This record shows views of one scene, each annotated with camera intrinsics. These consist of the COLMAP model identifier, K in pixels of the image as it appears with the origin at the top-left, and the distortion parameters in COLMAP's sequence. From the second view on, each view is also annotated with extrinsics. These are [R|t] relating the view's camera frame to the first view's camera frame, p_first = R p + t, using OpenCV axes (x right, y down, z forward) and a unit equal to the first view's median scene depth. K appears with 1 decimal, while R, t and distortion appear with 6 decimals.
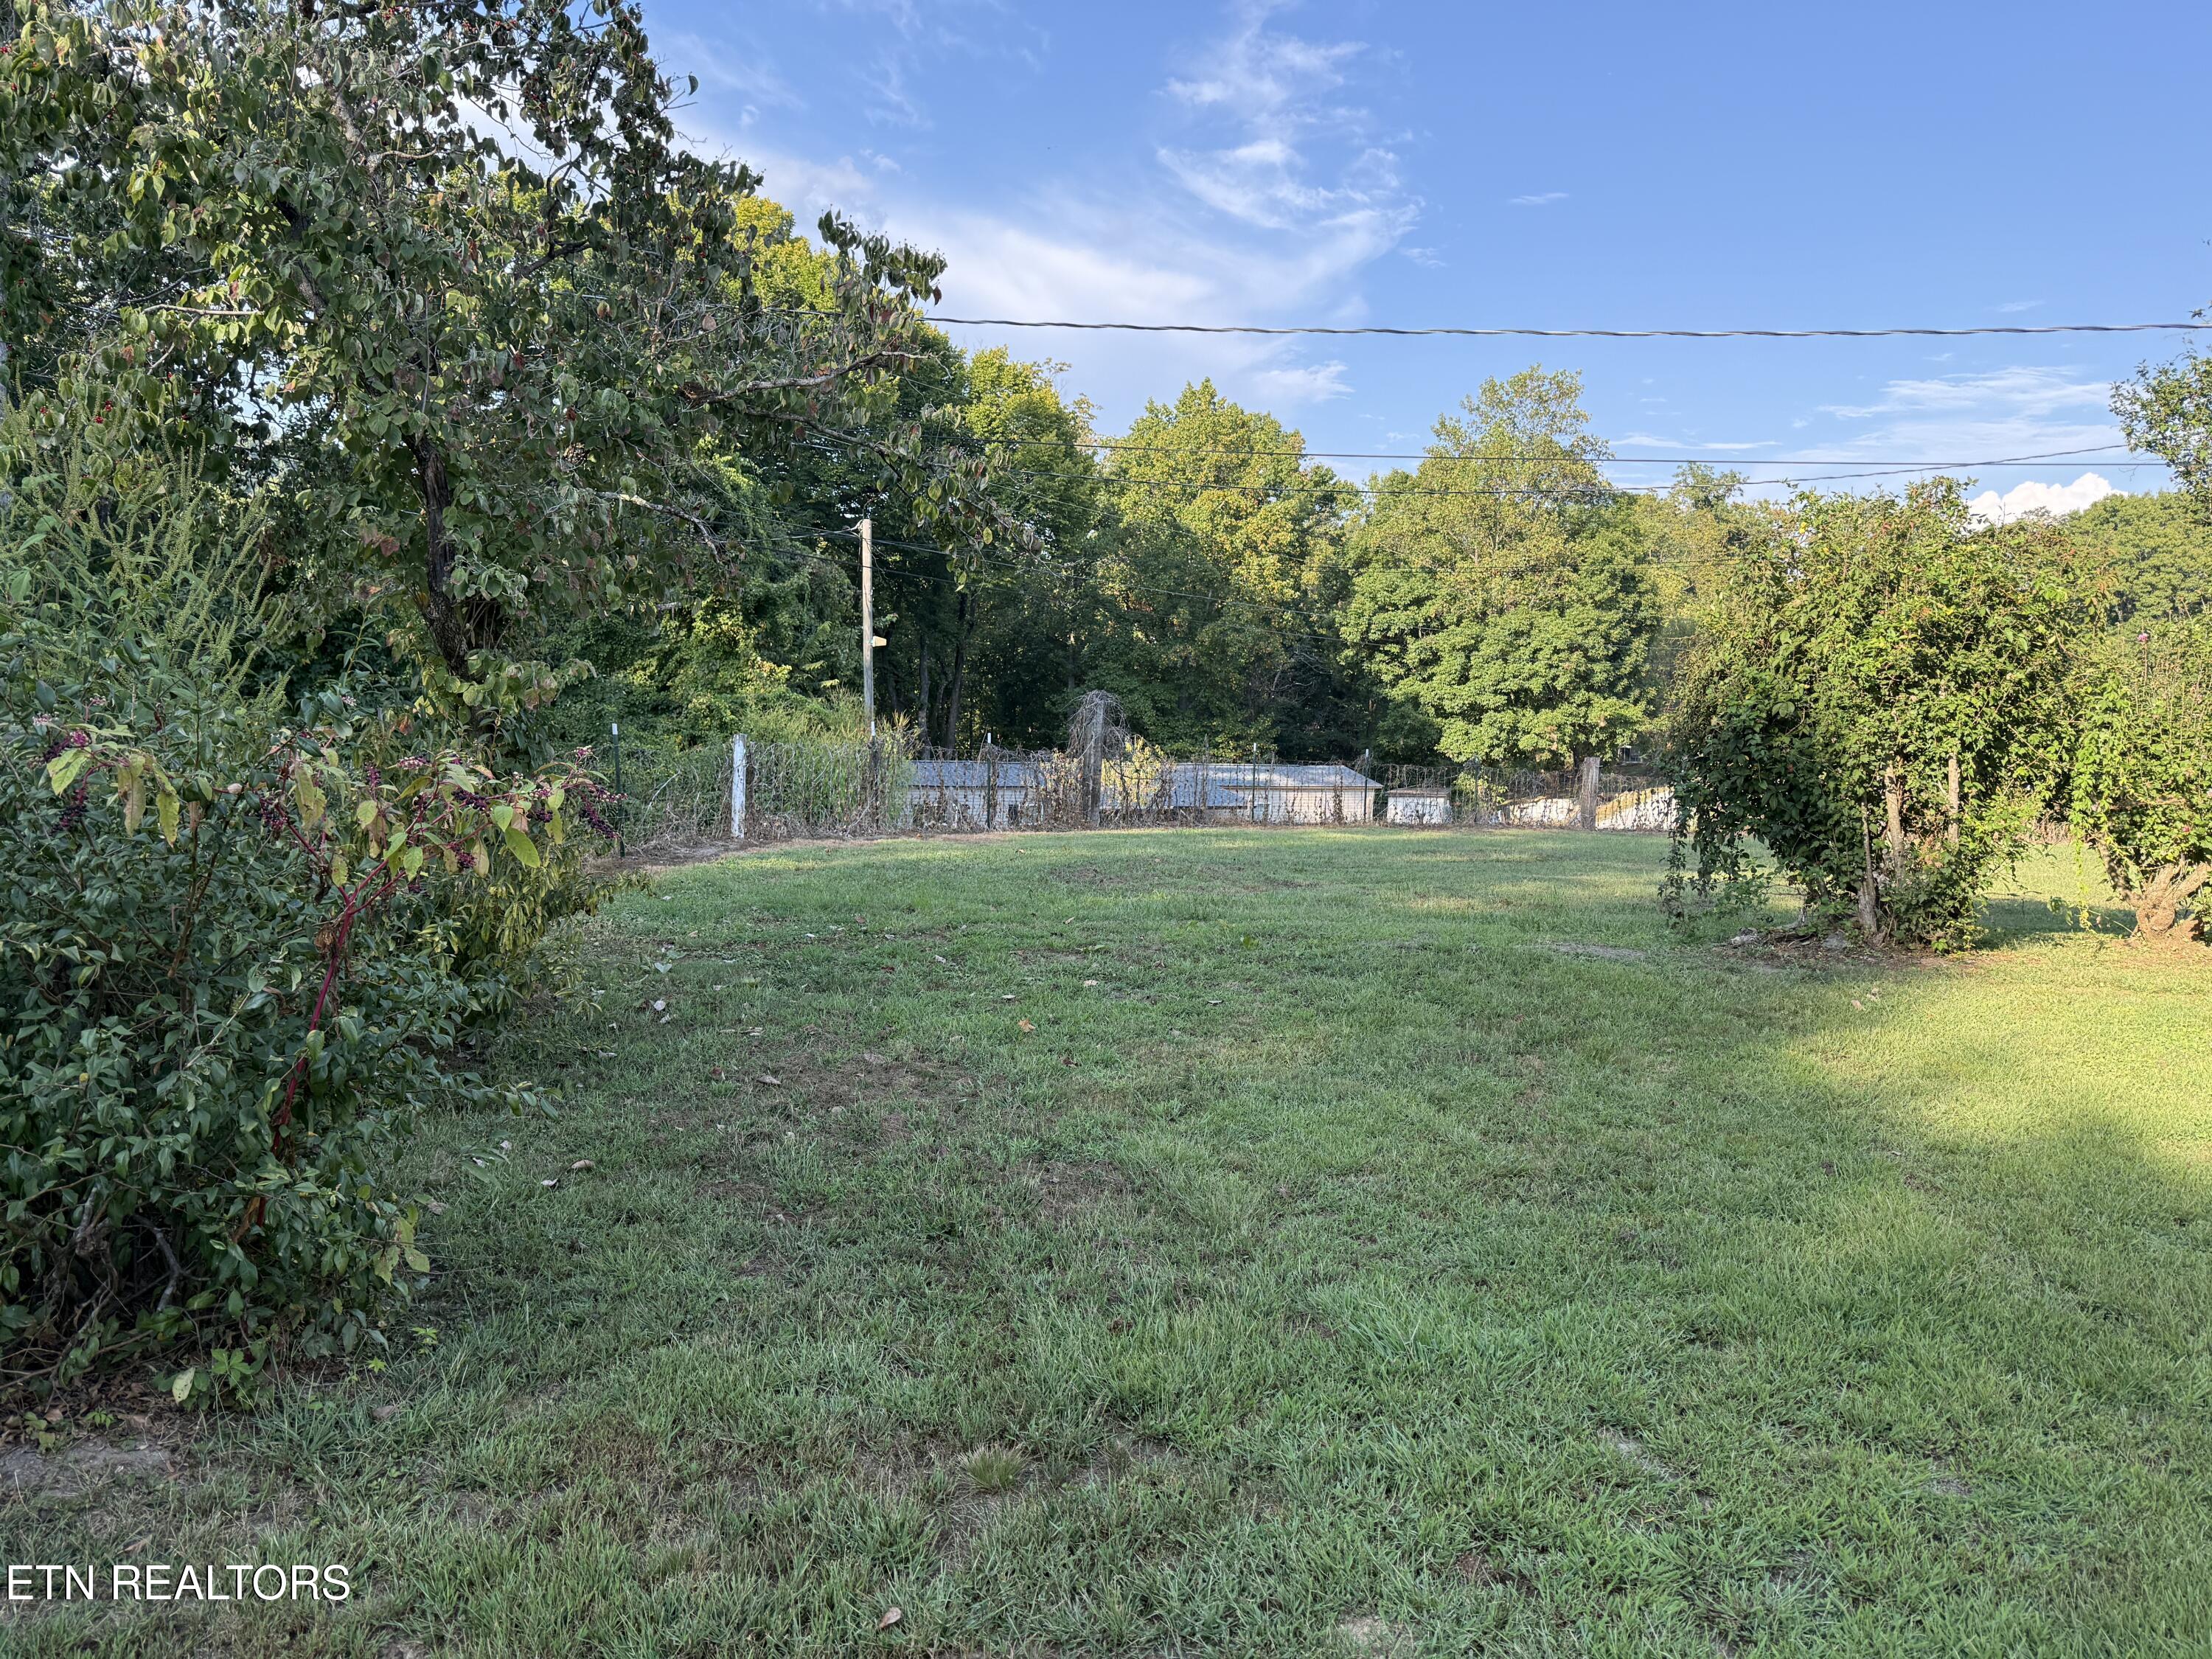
lens RADIAL K [[1559.8, 0, 1103.8], [0, 1559.8, 826.8], [0, 0, 1]] dist [0.004199, 0.001169]
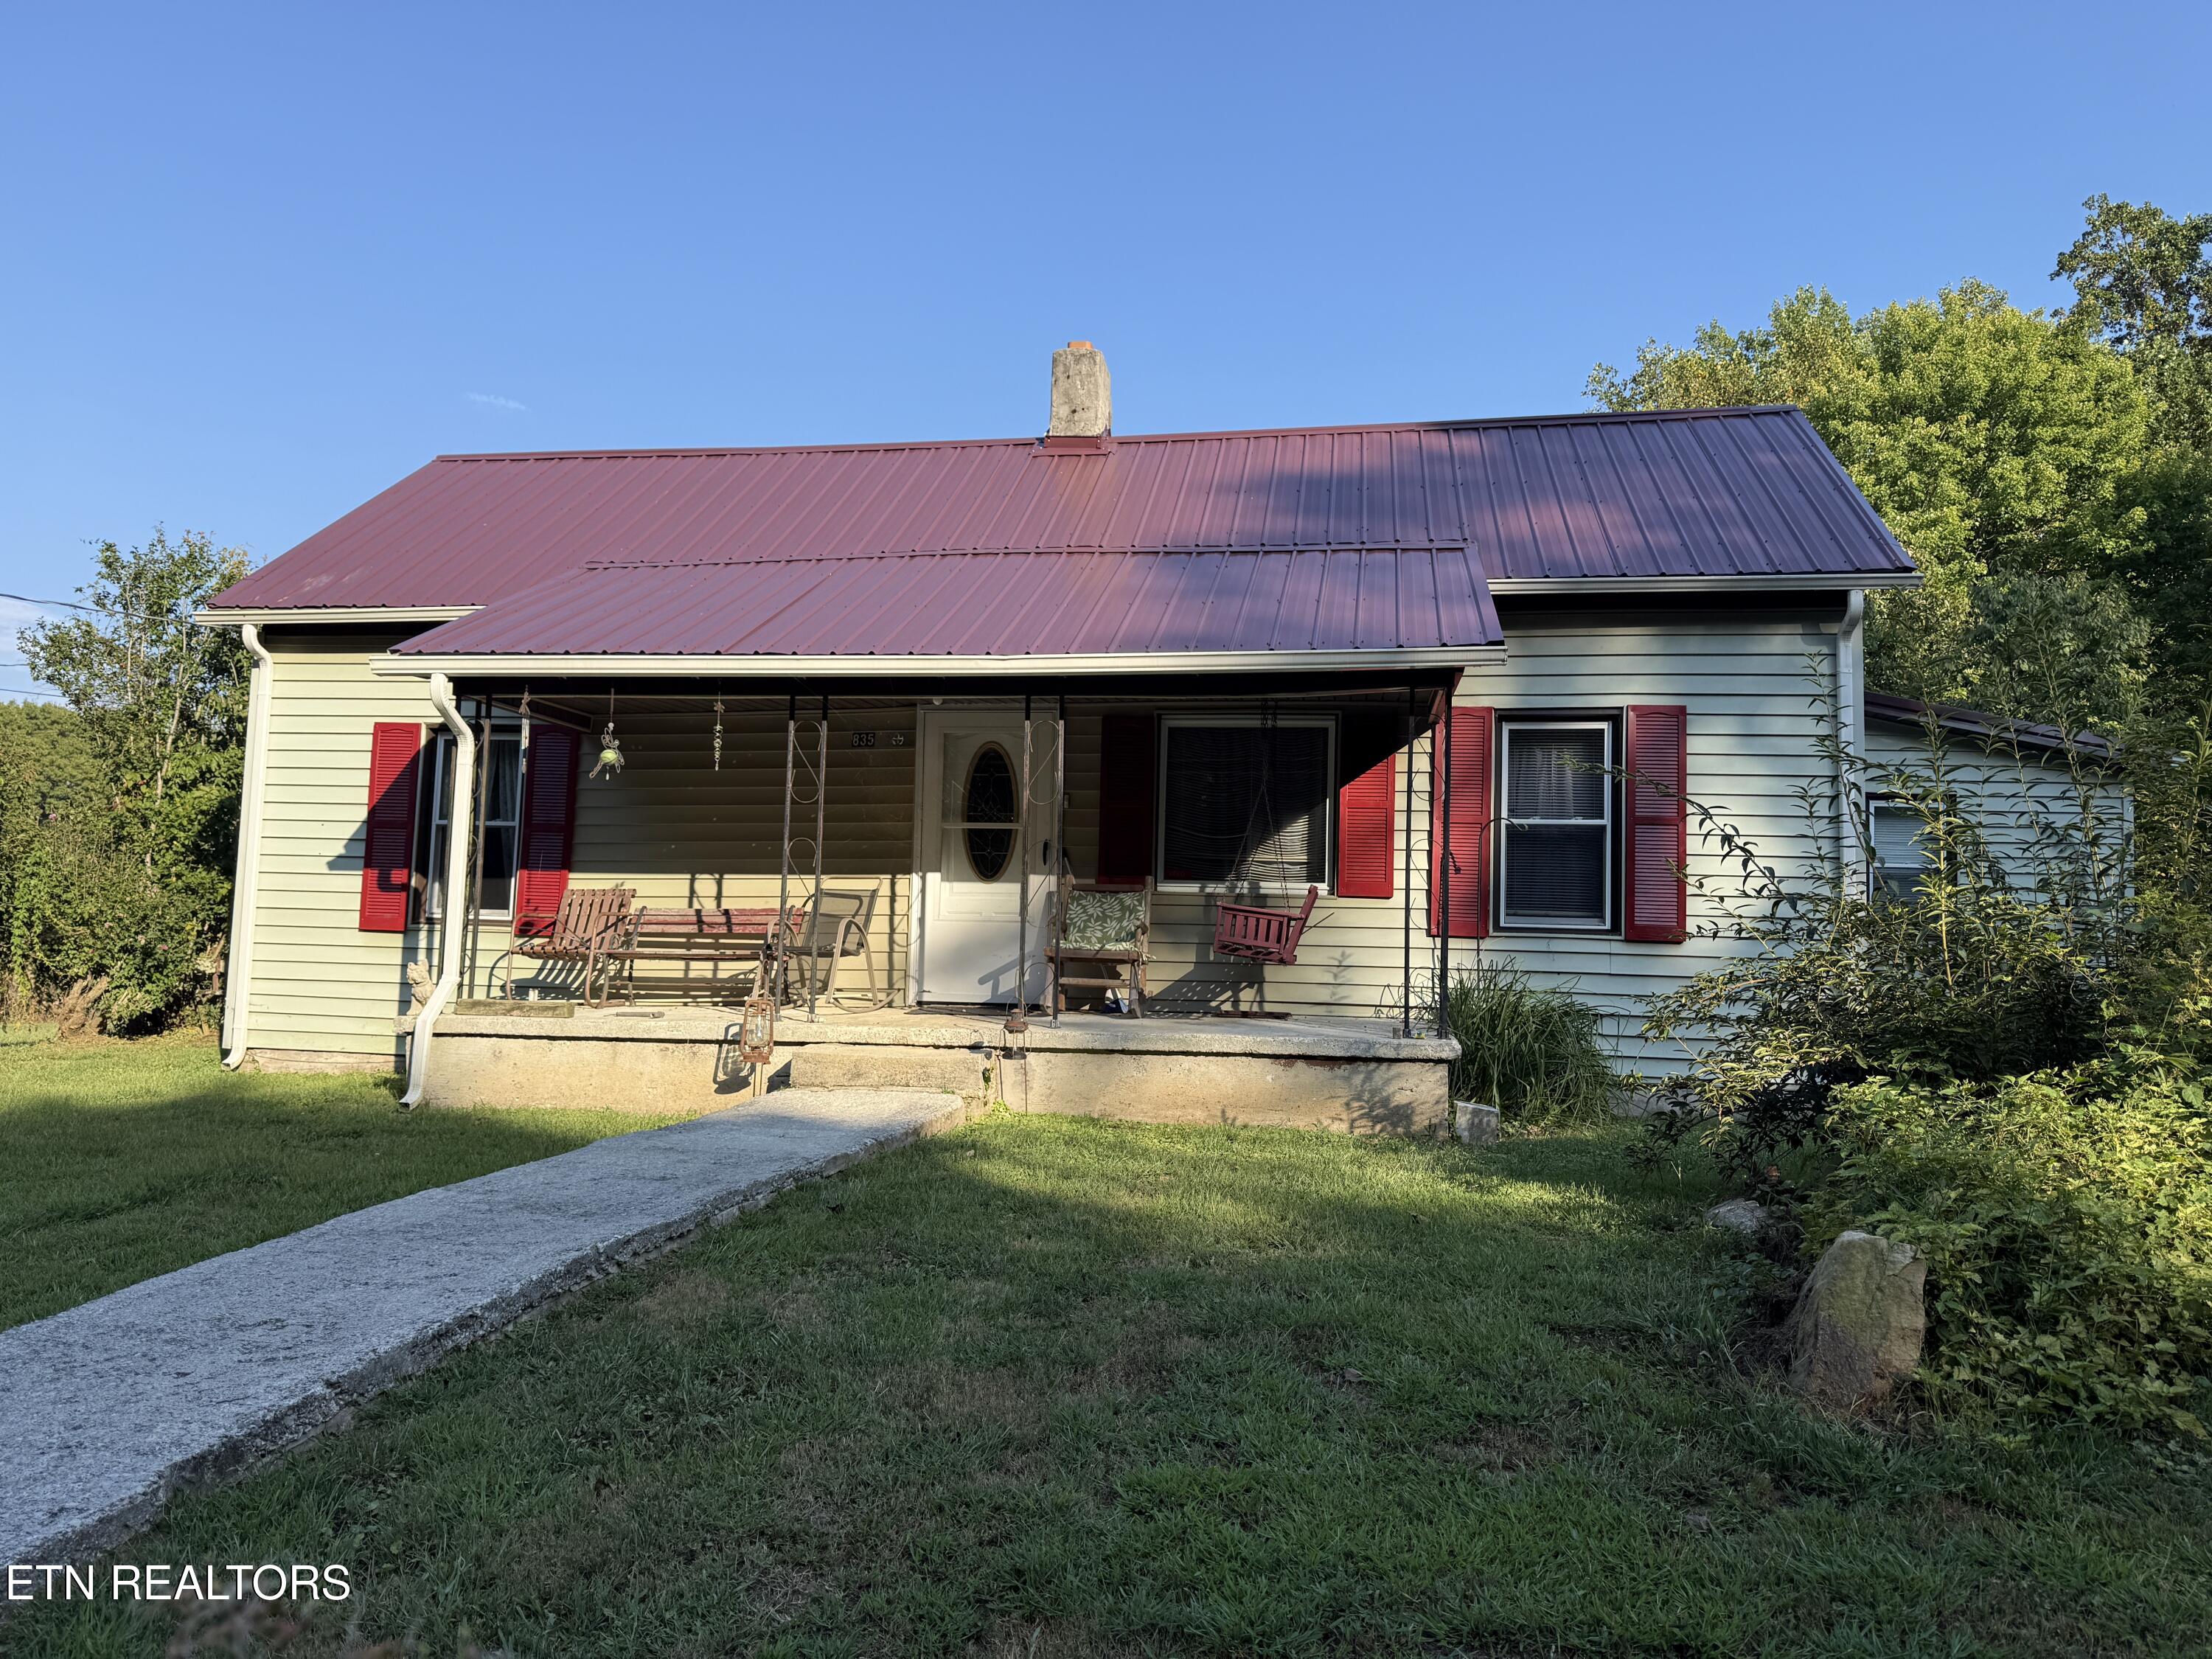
lens RADIAL K [[1559.8, 0, 1103.8], [0, 1559.8, 828.3], [0, 0, 1]] dist [0.004199, 0.001169]
pose [[0.368284, 0.030074, 0.929227, -0.278776], [0.091935, 0.993400, -0.068588, 0.069957], [-0.925156, 0.110688, 0.363089, -0.361681]]
